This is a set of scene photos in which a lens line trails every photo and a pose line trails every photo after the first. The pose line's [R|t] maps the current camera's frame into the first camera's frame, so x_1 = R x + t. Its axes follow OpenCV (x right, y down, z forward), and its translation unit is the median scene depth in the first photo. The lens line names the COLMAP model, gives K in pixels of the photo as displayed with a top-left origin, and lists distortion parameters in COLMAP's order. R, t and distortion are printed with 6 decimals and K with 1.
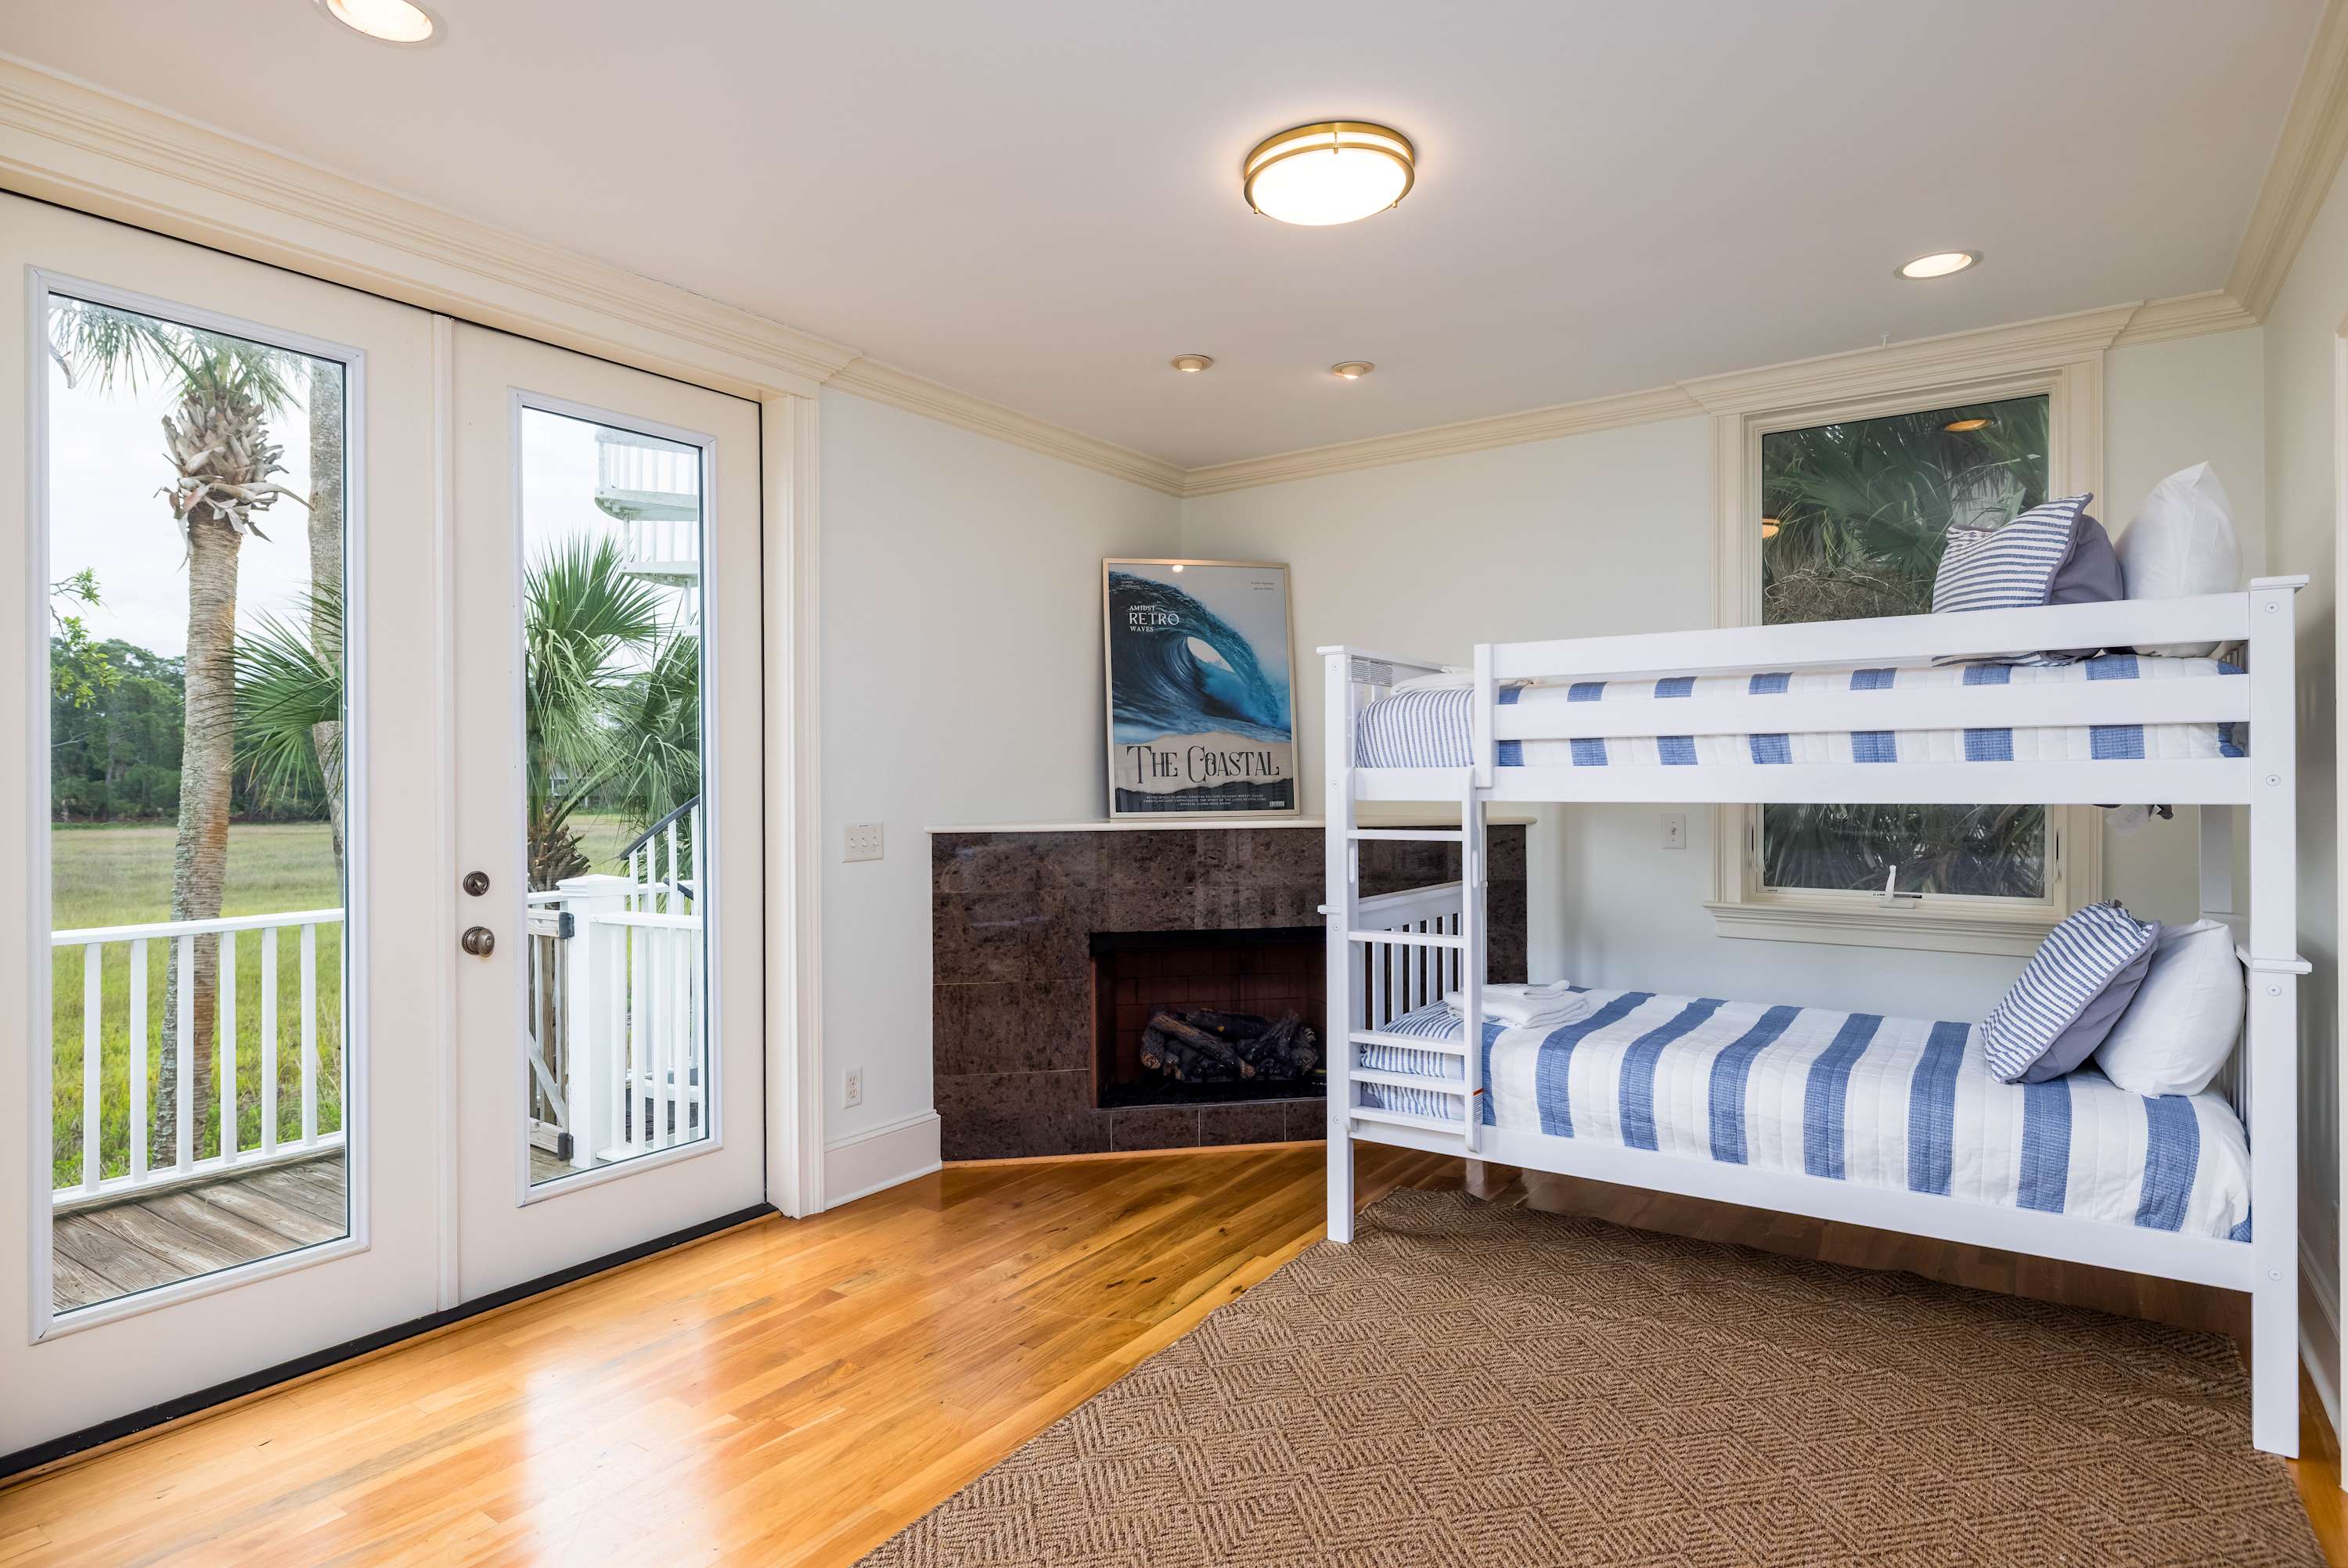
lens RADIAL K [[1283.5, 0, 1174.7], [0, 1283.5, 778.4], [0, 0, 1]] dist [0.000363, 0.000487]
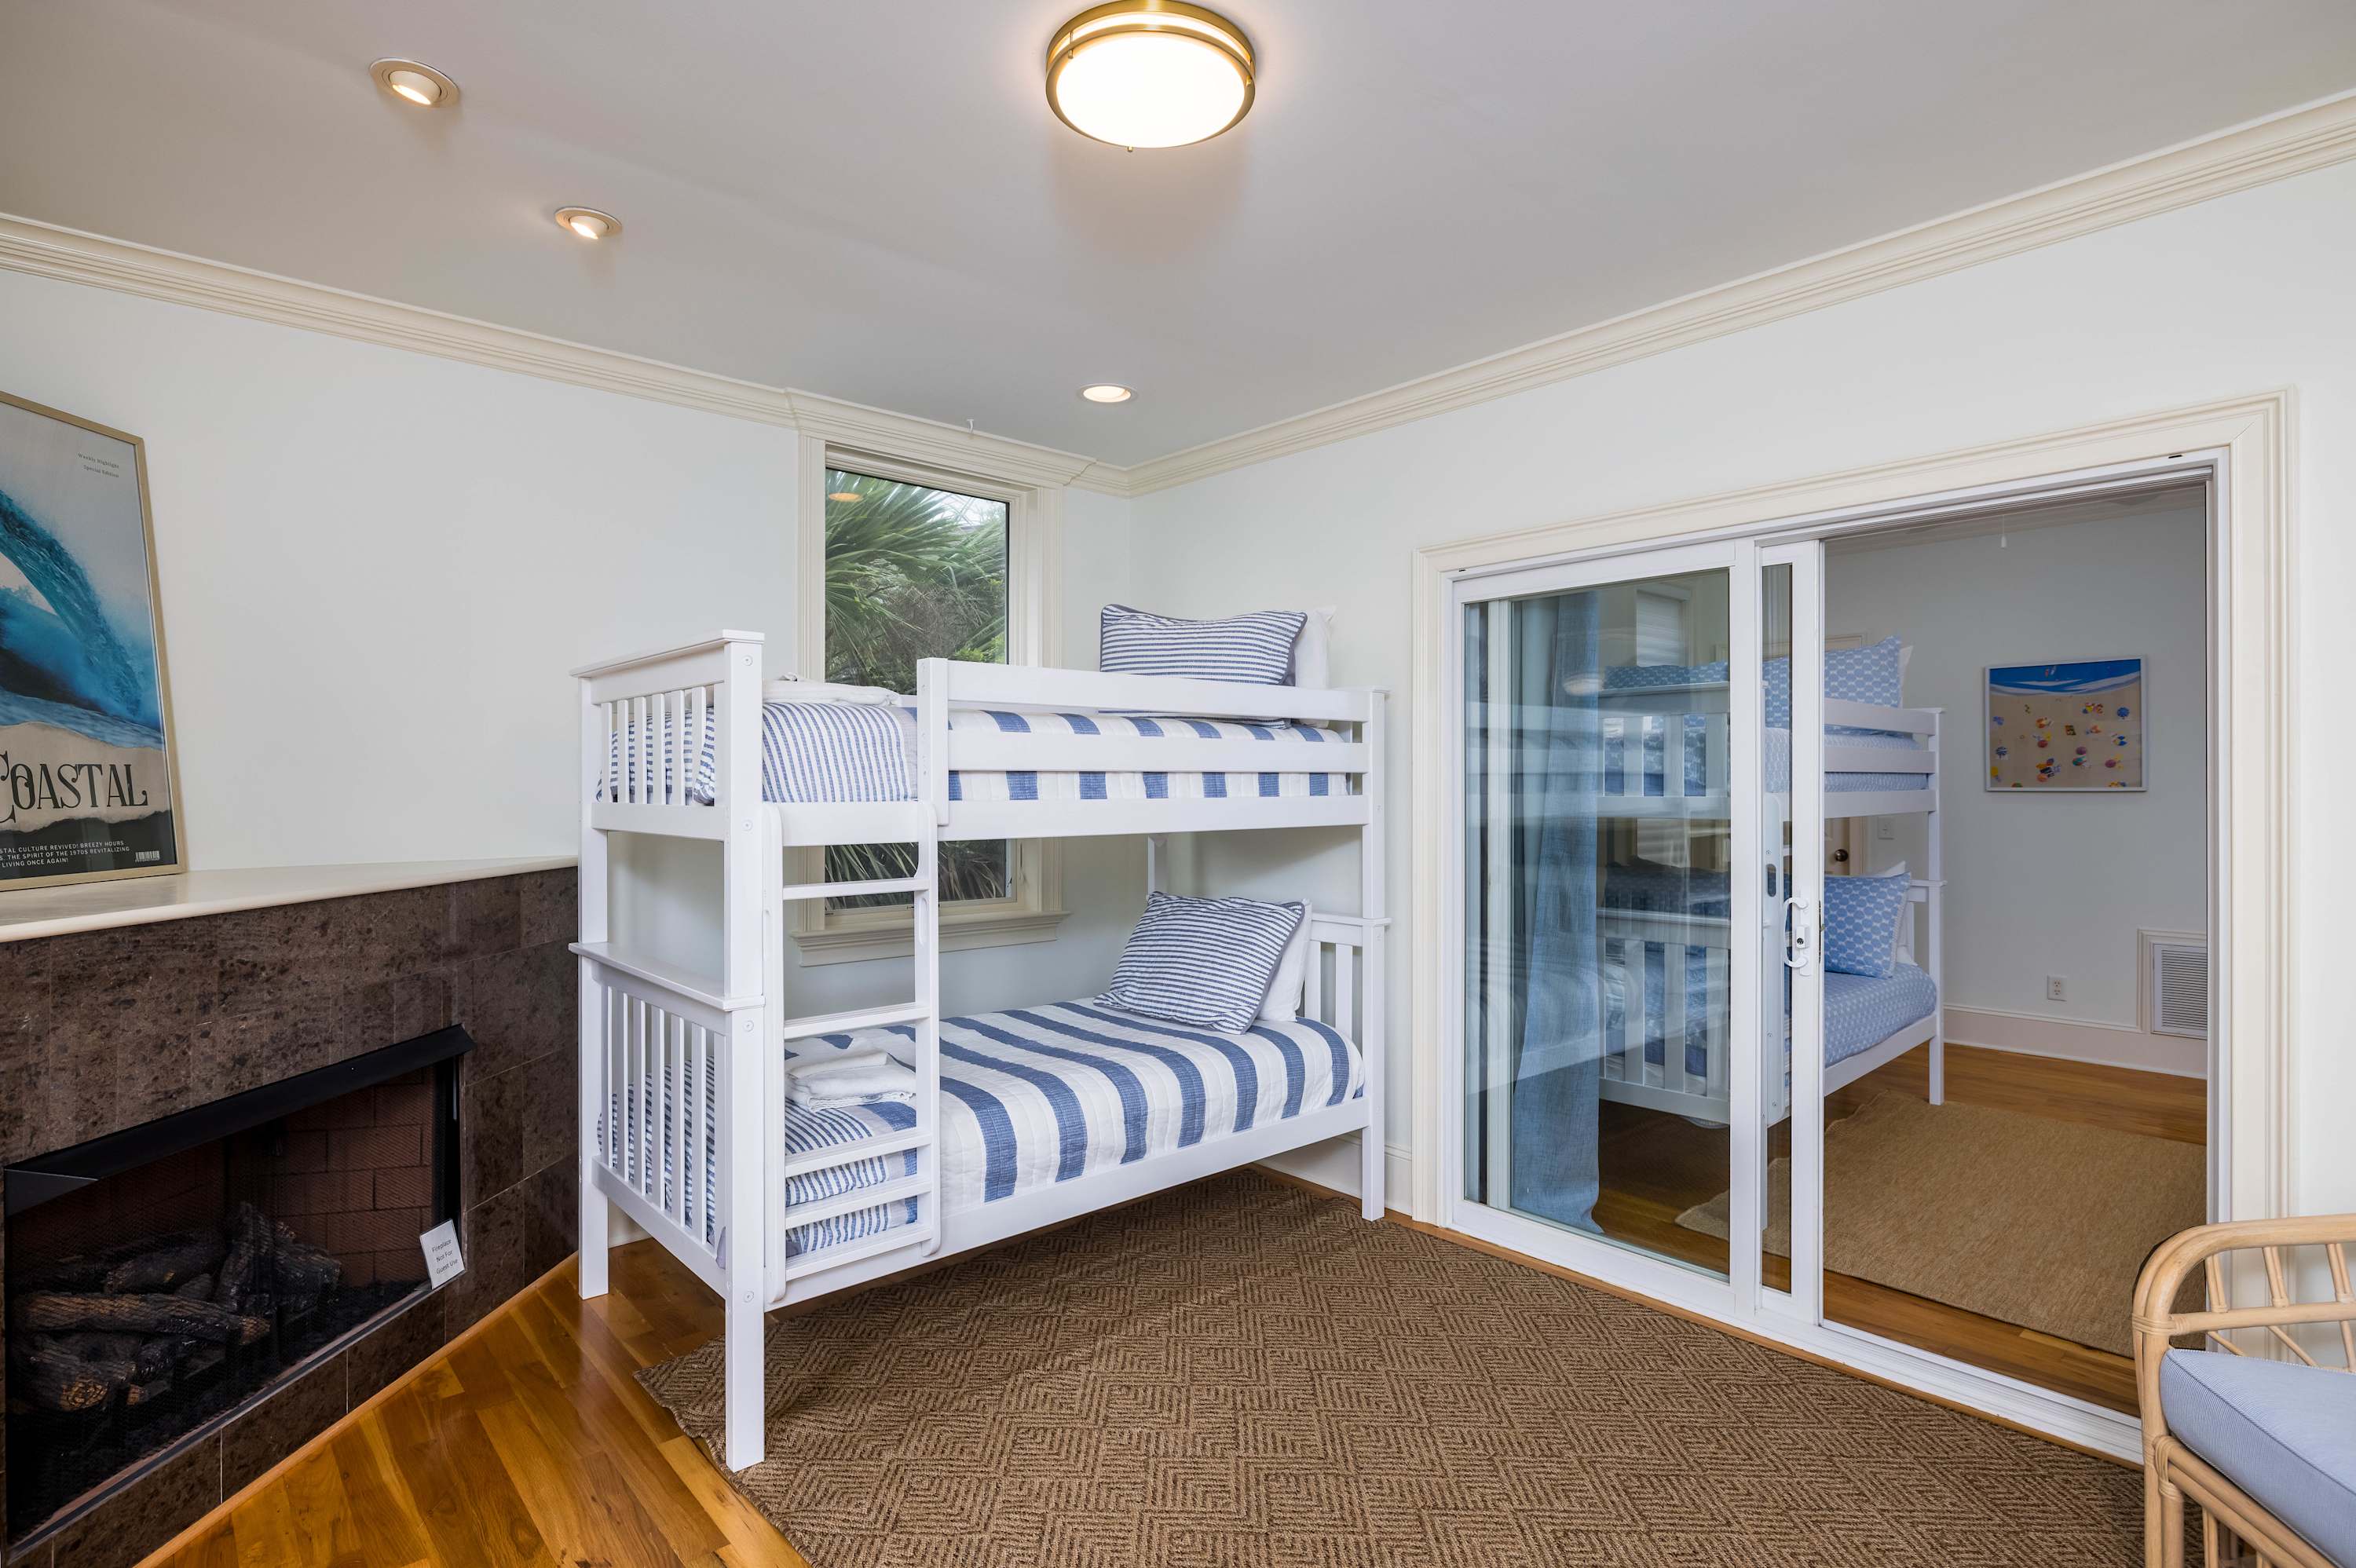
lens RADIAL K [[1151.1, 0, 1178.8], [0, 1151.1, 790.8], [0, 0, 1]] dist [-0.002542, -0.000851]
pose [[0.235120, 0.002878, 0.971962, -0.352552], [-0.002857, 0.999993, -0.002270, -0.010797], [-0.971962, -0.002243, 0.235126, 0.496963]]
